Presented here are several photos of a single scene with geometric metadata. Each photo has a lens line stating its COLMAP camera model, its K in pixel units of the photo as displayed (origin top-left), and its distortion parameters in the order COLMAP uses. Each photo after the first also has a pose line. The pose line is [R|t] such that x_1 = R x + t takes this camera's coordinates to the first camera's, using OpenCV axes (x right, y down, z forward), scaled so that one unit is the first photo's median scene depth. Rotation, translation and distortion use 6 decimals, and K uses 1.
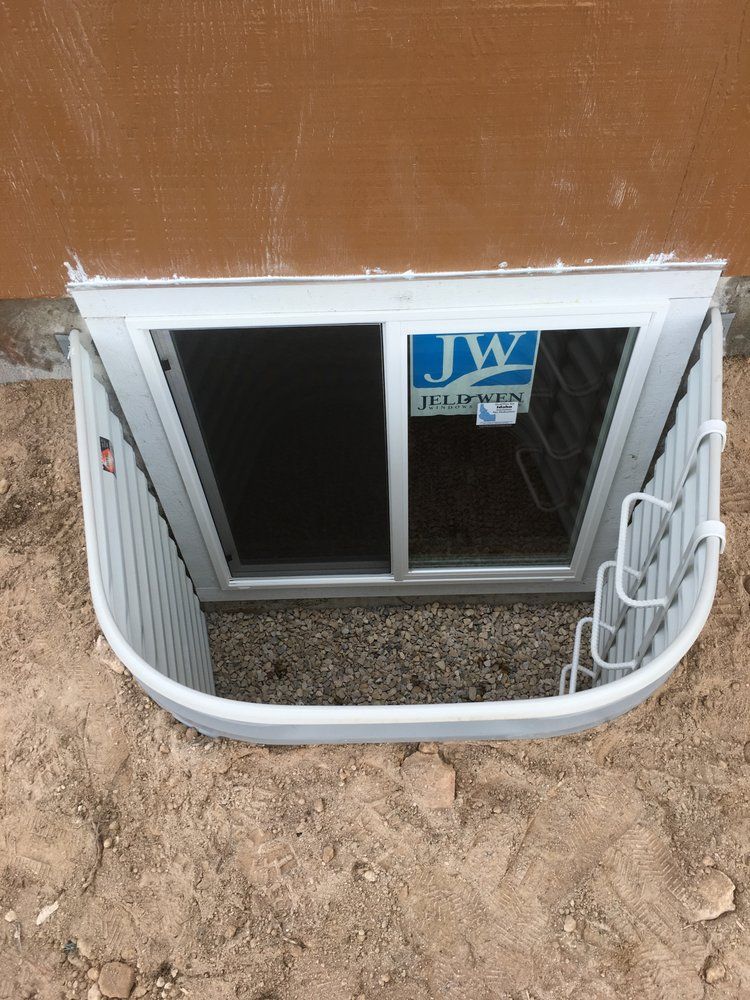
lens RADIAL K [[843.0, 0, 377.2], [0, 843.0, 499.6], [0, 0, 1]] dist [0.097274, -0.128330]
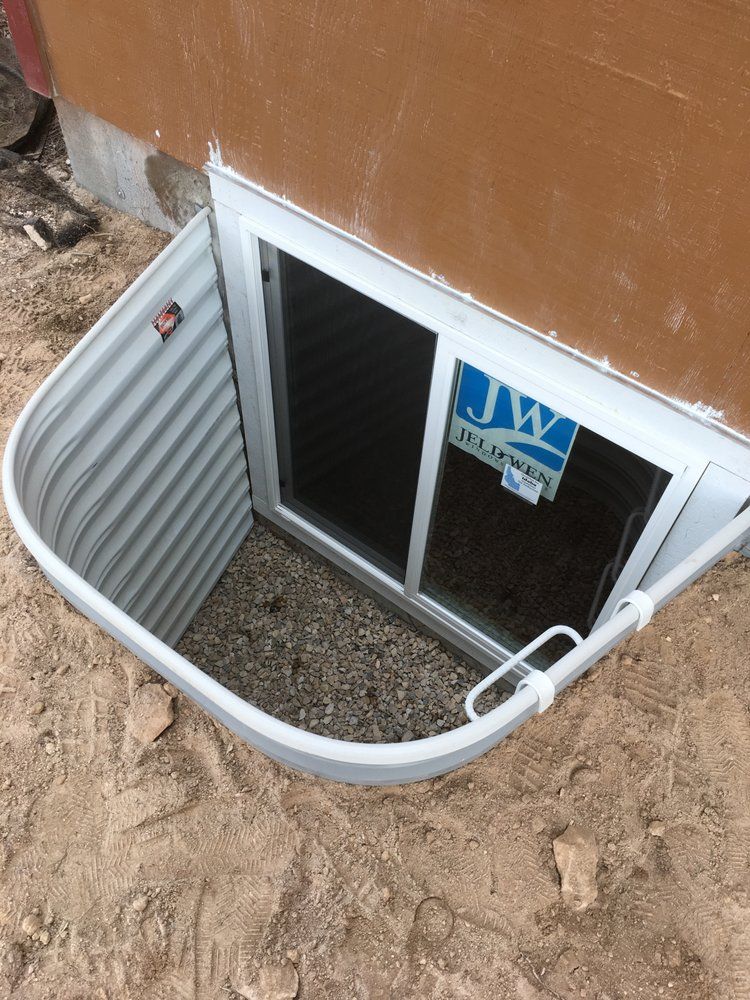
lens RADIAL K [[843.0, 0, 377.2], [0, 843.0, 499.6], [0, 0, 1]] dist [0.097274, -0.128330]
pose [[0.789711, 0.530547, -0.308019, 0.377182], [-0.533342, 0.841853, 0.082645, -0.095859], [0.303154, 0.099014, 0.947784, 0.072548]]
